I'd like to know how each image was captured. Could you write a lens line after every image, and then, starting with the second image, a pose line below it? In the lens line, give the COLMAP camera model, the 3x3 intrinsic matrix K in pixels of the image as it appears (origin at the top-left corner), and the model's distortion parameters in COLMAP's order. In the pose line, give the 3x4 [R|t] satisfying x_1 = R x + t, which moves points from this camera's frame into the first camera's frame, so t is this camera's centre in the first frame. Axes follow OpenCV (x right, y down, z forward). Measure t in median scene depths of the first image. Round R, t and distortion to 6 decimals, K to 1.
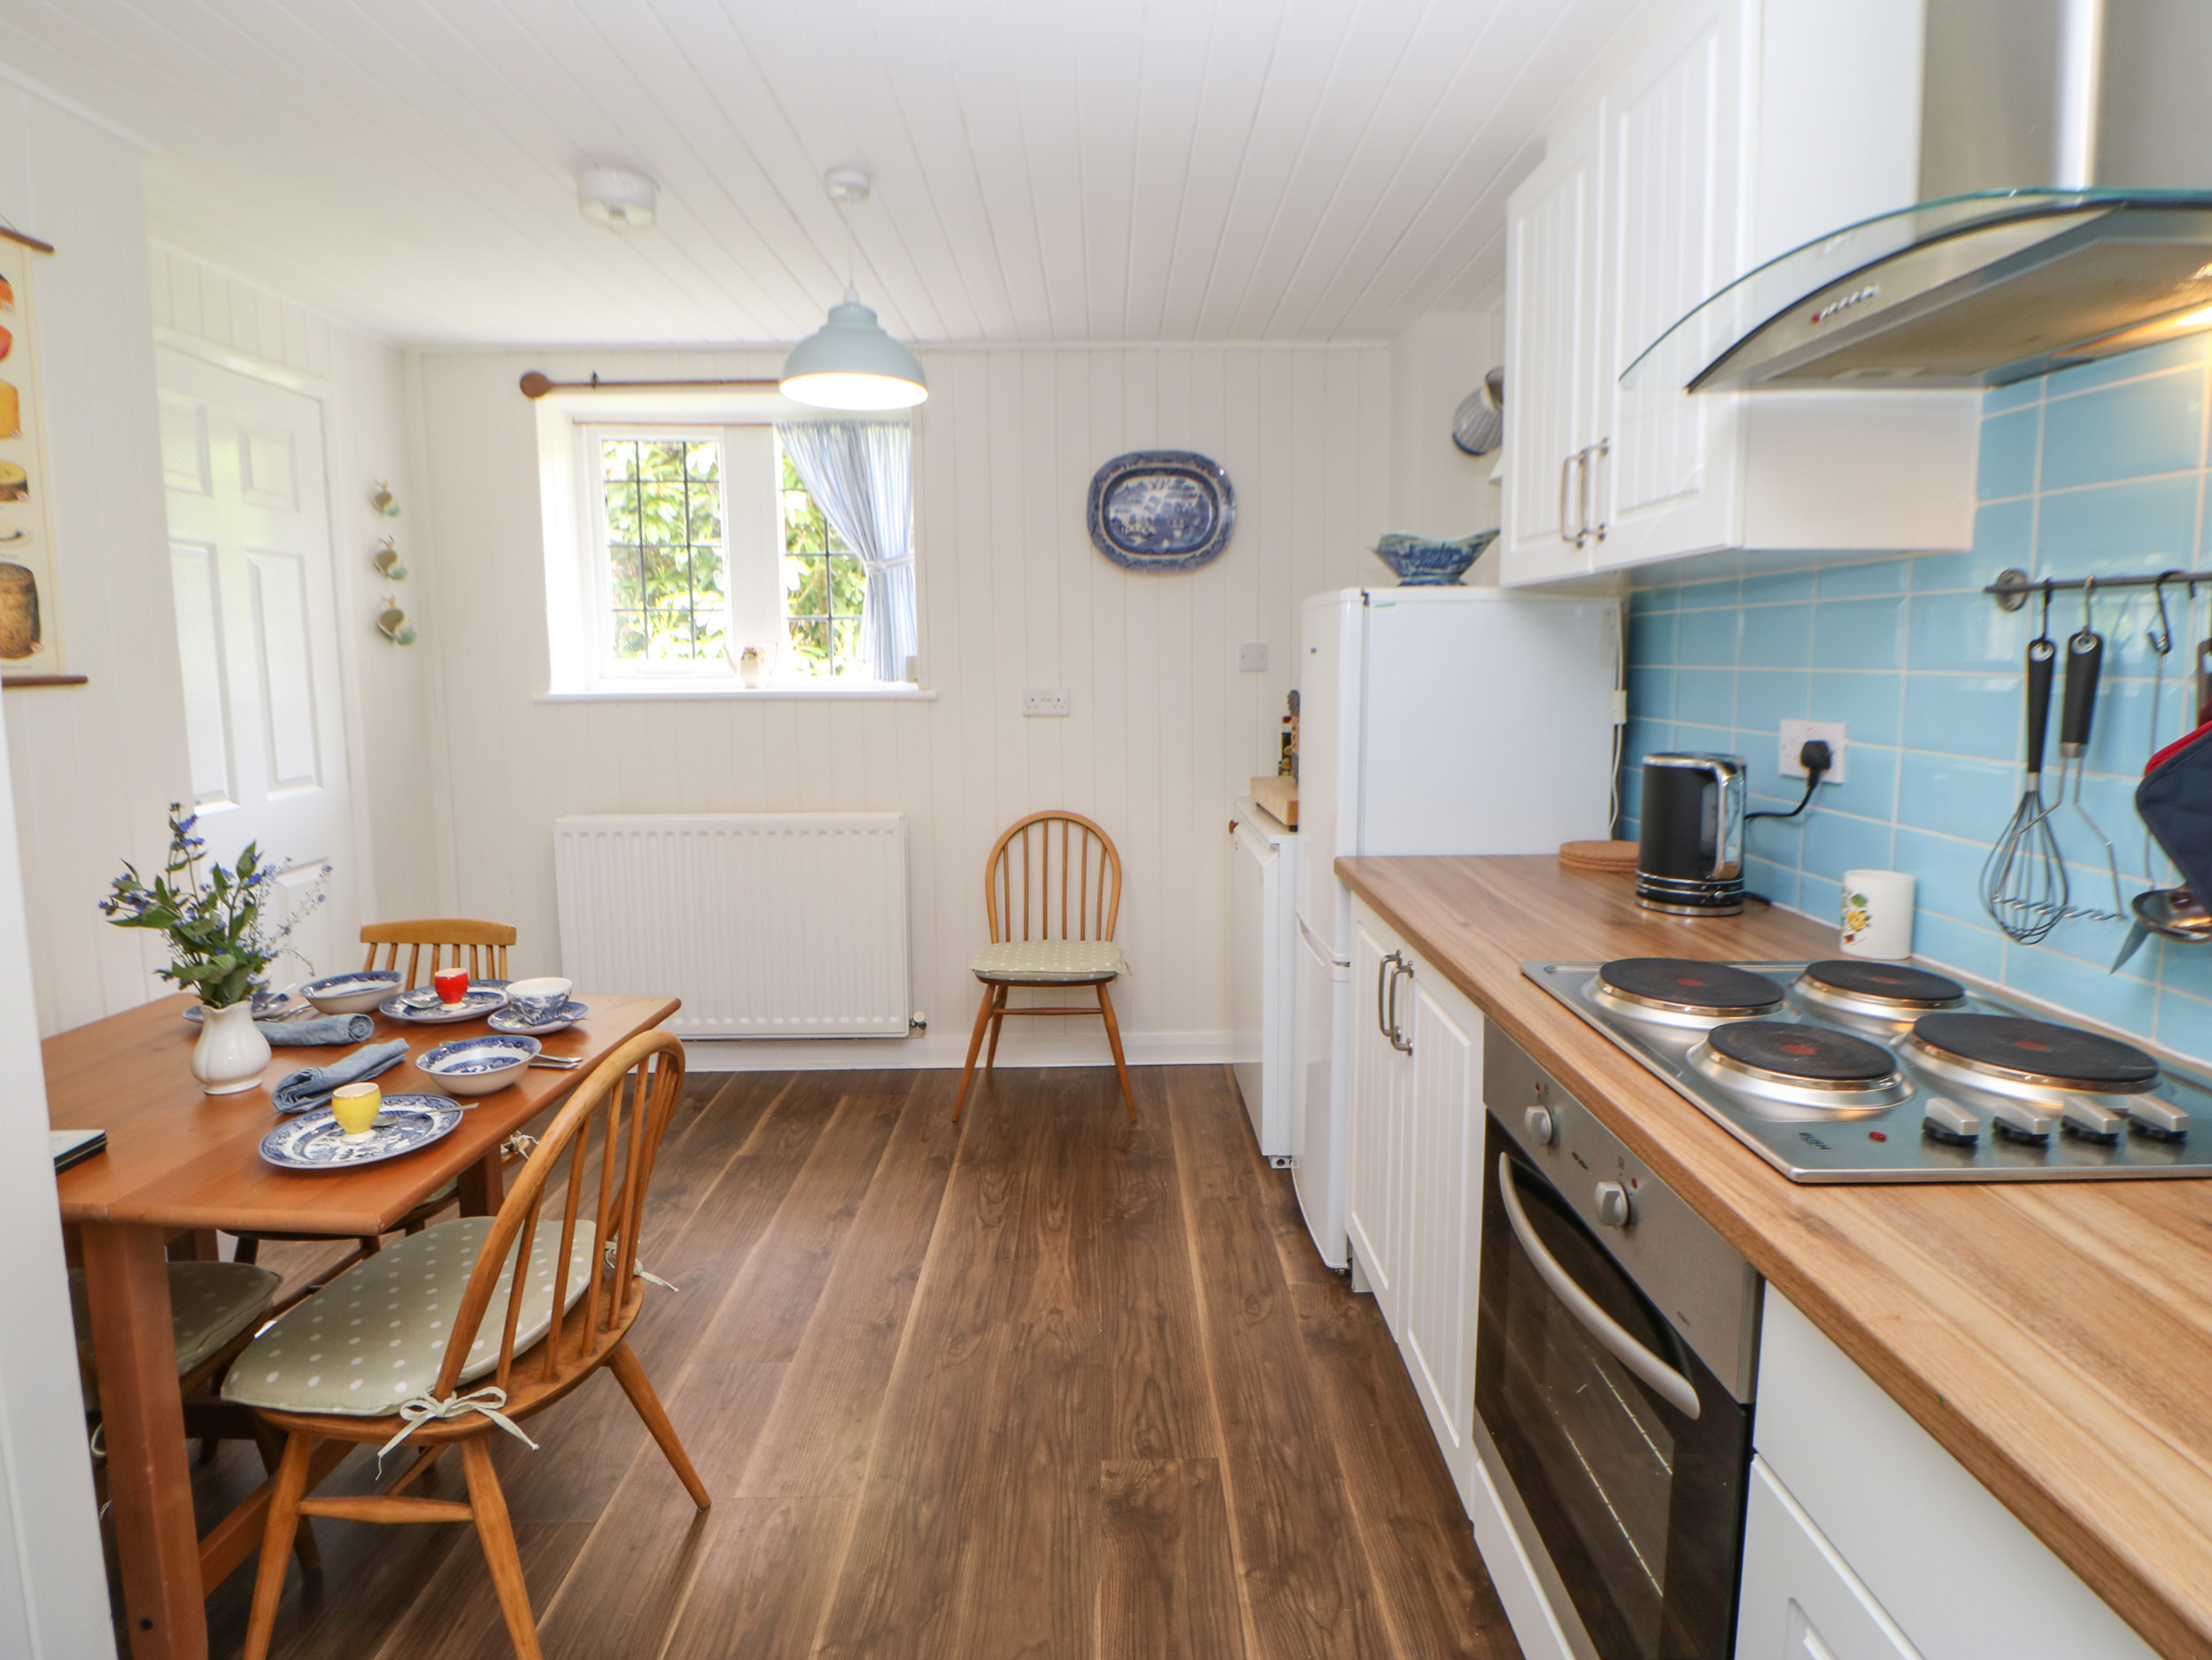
lens RADIAL K [[1143.2, 0, 1132.2], [0, 1143.2, 771.0], [0, 0, 1]] dist [0.002451, -0.014357]
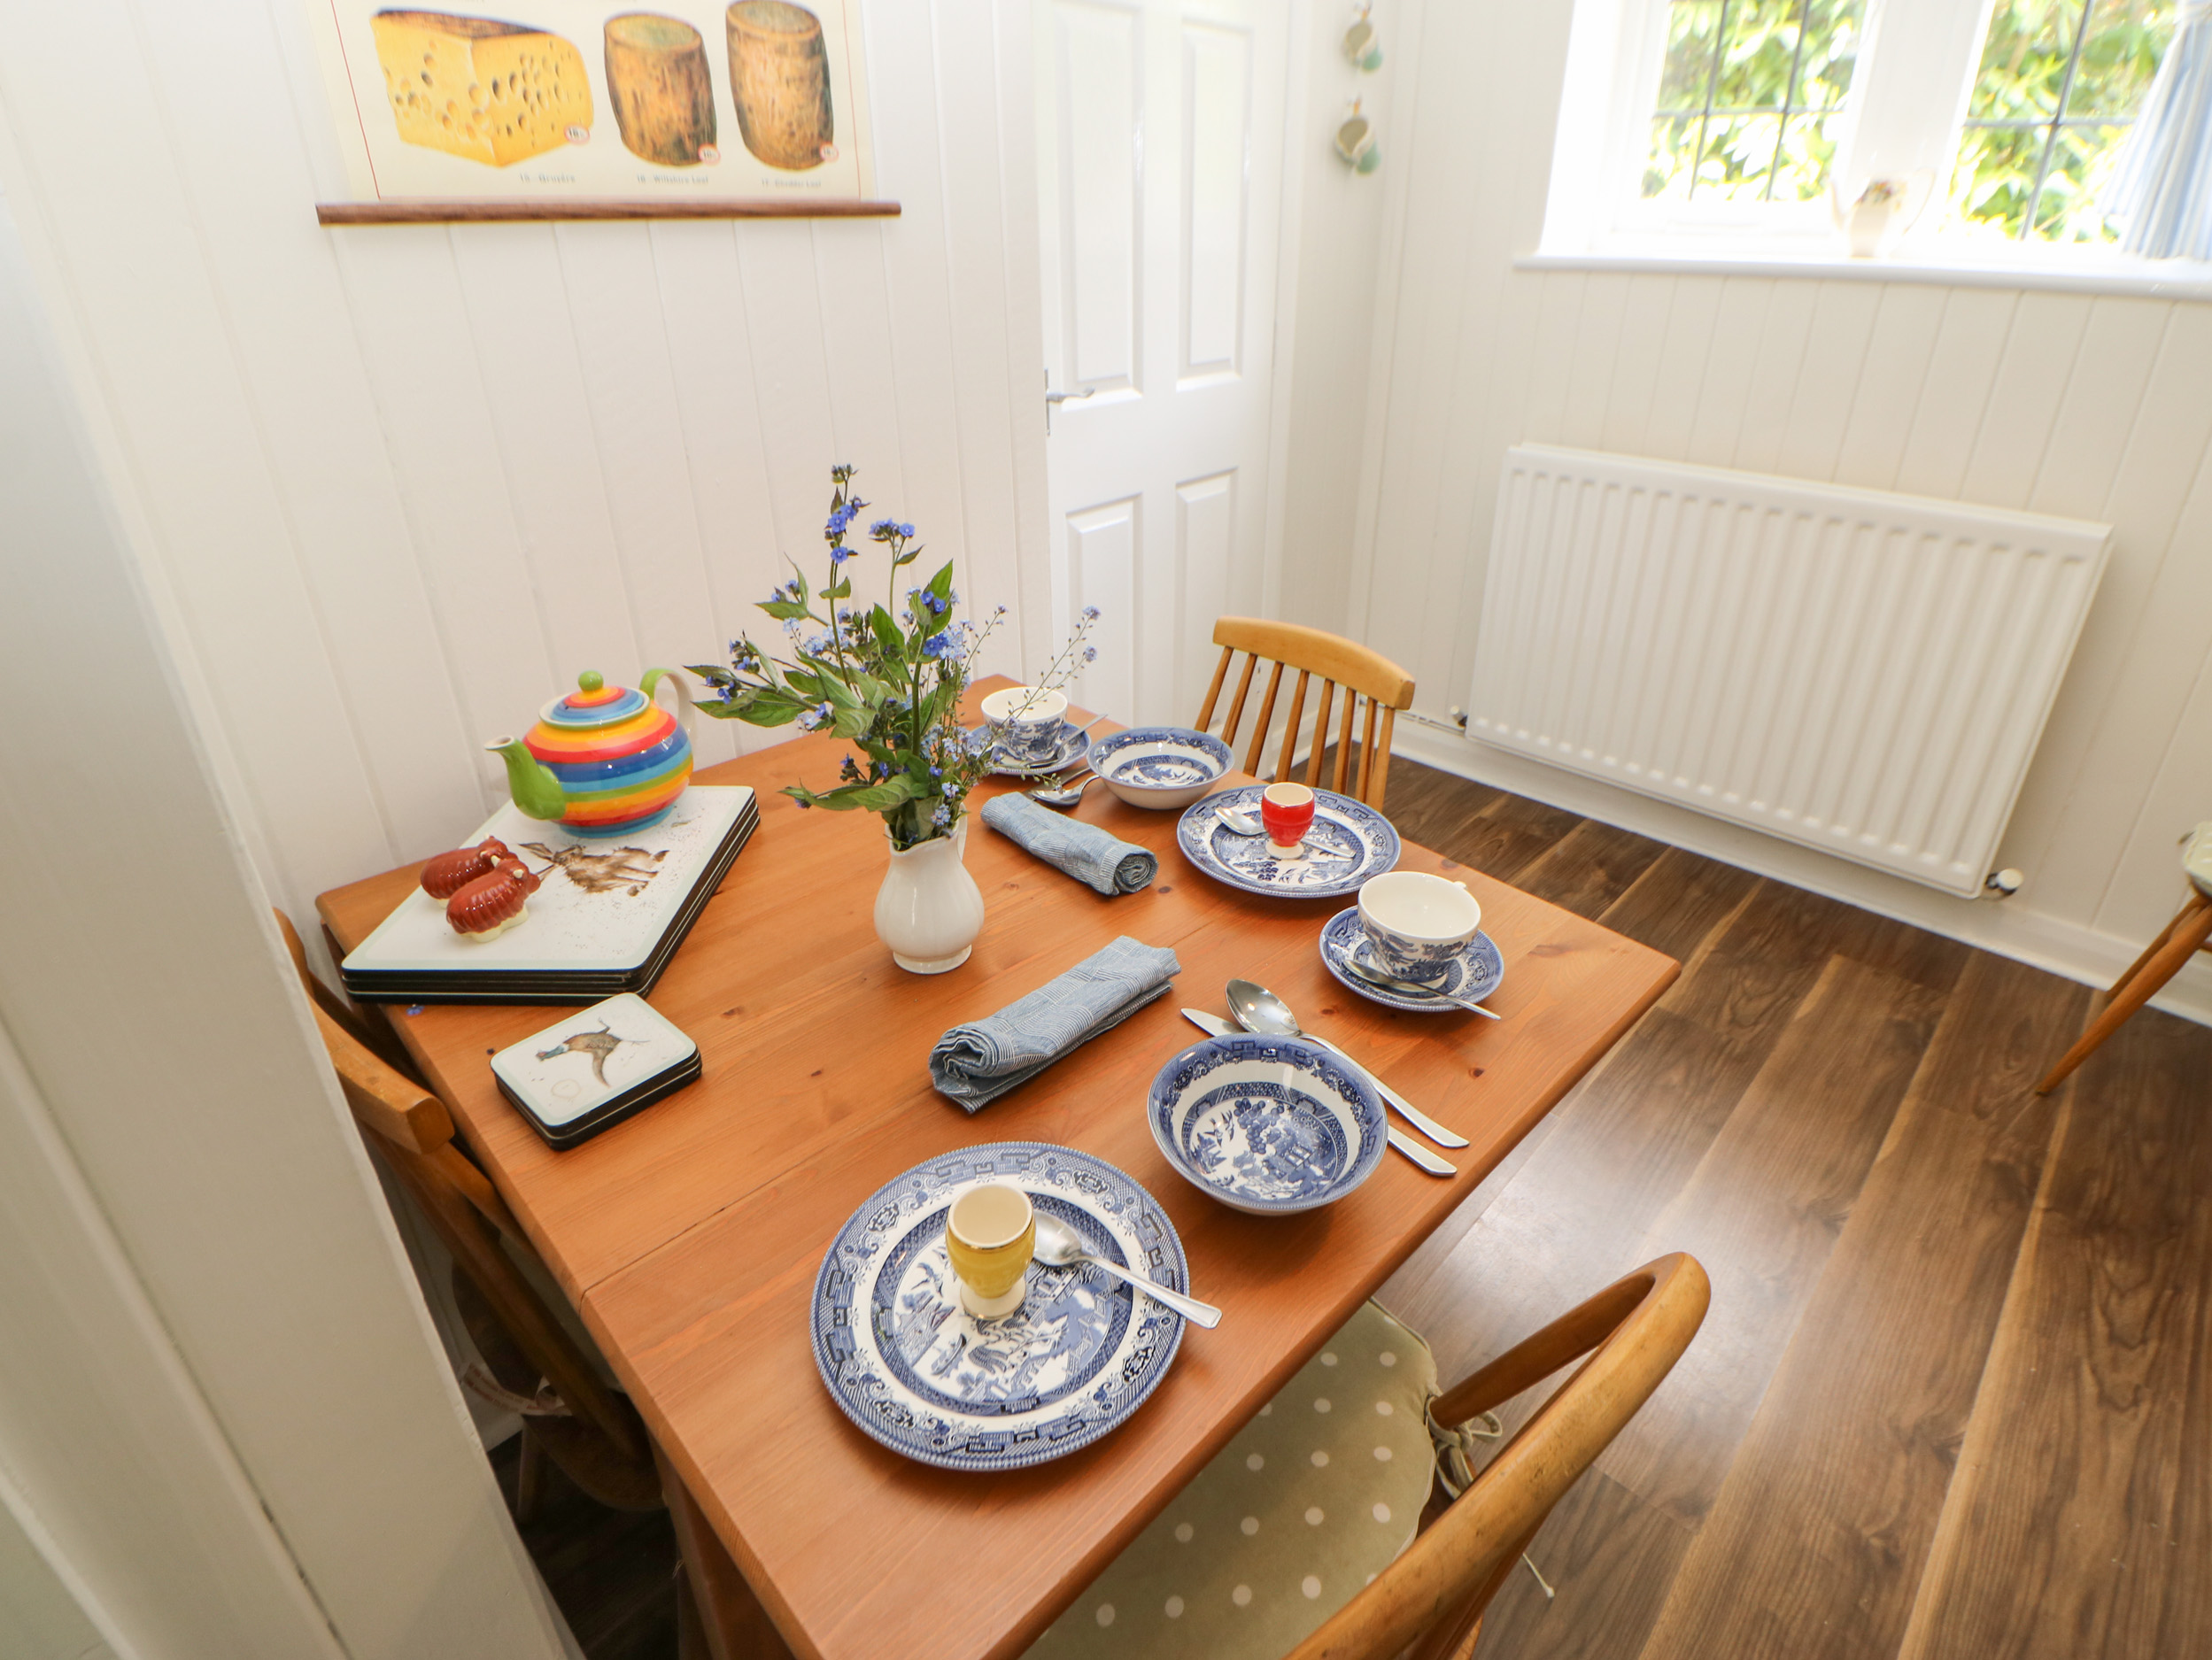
lens RADIAL K [[1159.4, 0, 1116.7], [0, 1159.4, 778.9], [0, 0, 1]] dist [-0.000644, -0.017043]
pose [[0.710999, 0.315896, -0.628244, -0.188883], [-0.076779, 0.922948, 0.377189, -0.023846], [0.698989, -0.219945, 0.680469, 0.346999]]
